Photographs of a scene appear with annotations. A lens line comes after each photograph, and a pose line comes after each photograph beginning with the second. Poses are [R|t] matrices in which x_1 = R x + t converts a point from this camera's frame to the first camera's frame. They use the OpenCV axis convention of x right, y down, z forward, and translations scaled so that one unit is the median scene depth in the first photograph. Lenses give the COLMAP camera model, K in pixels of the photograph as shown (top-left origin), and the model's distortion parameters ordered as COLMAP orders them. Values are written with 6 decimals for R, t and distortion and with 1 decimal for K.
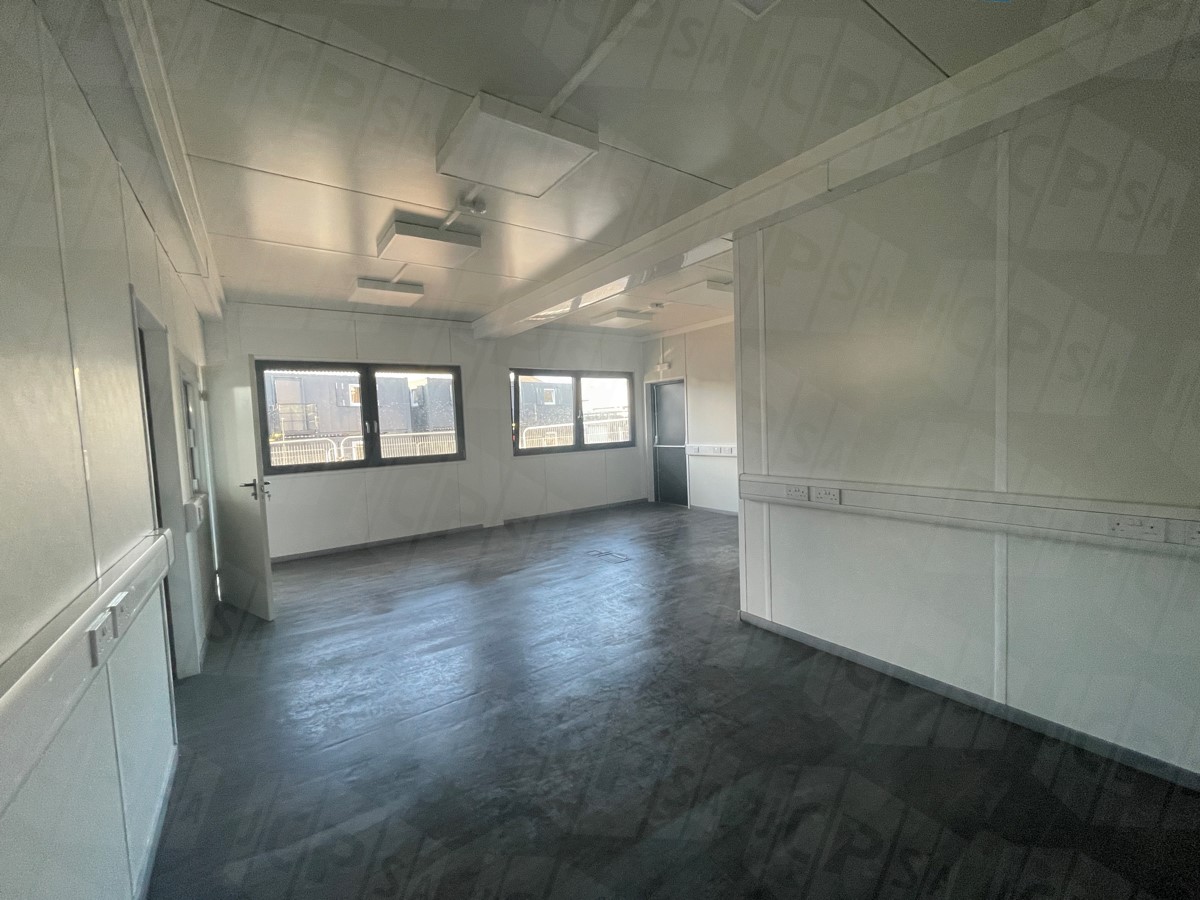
lens RADIAL K [[482.8, 0, 599.1], [0, 482.8, 456.5], [0, 0, 1]] dist [-0.001368, -0.000068]
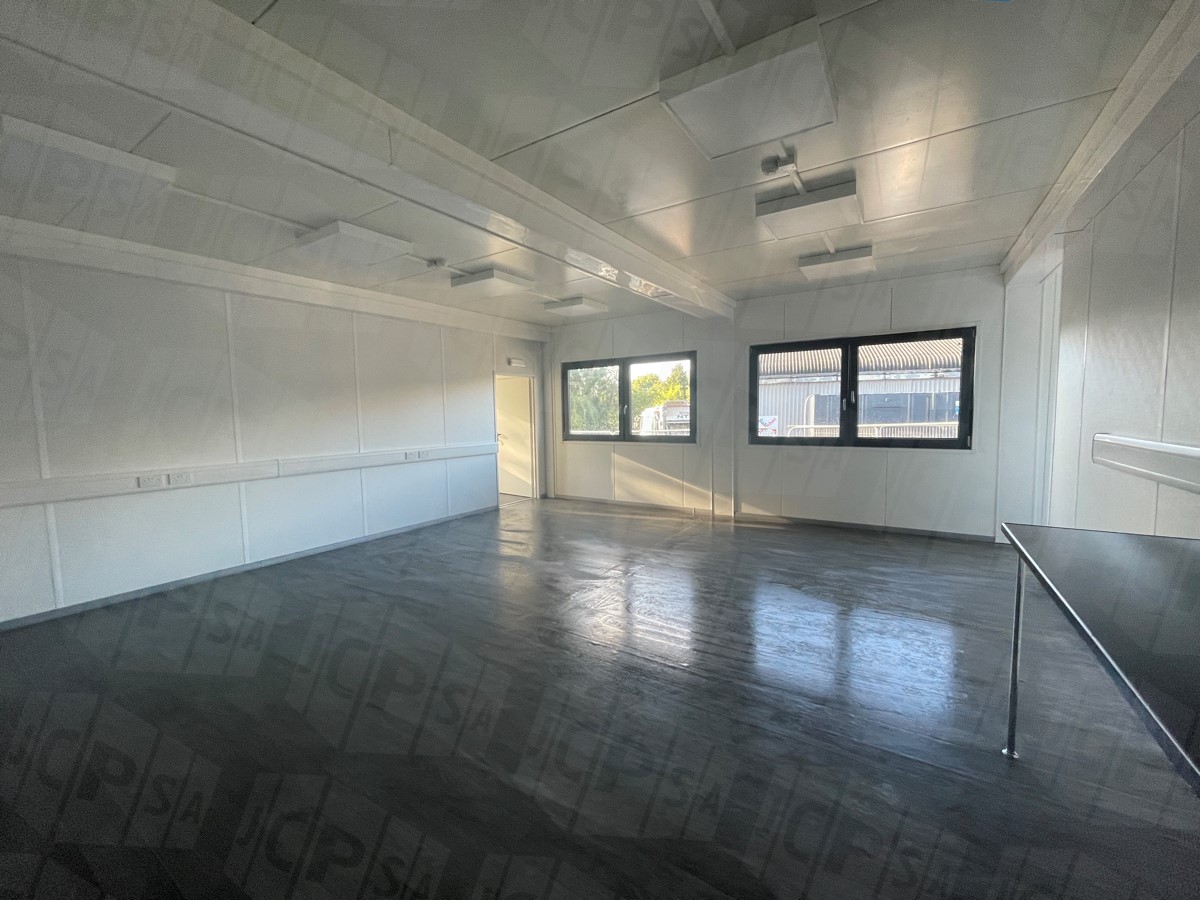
lens RADIAL K [[482.8, 0, 593.7], [0, 482.8, 448.1], [0, 0, 1]] dist [-0.001368, -0.000068]
pose [[0.371786, 0.097104, -0.923226, 0.301769], [-0.058697, 0.994983, 0.081014, -0.026946], [0.926461, 0.024071, 0.375621, 0.211726]]
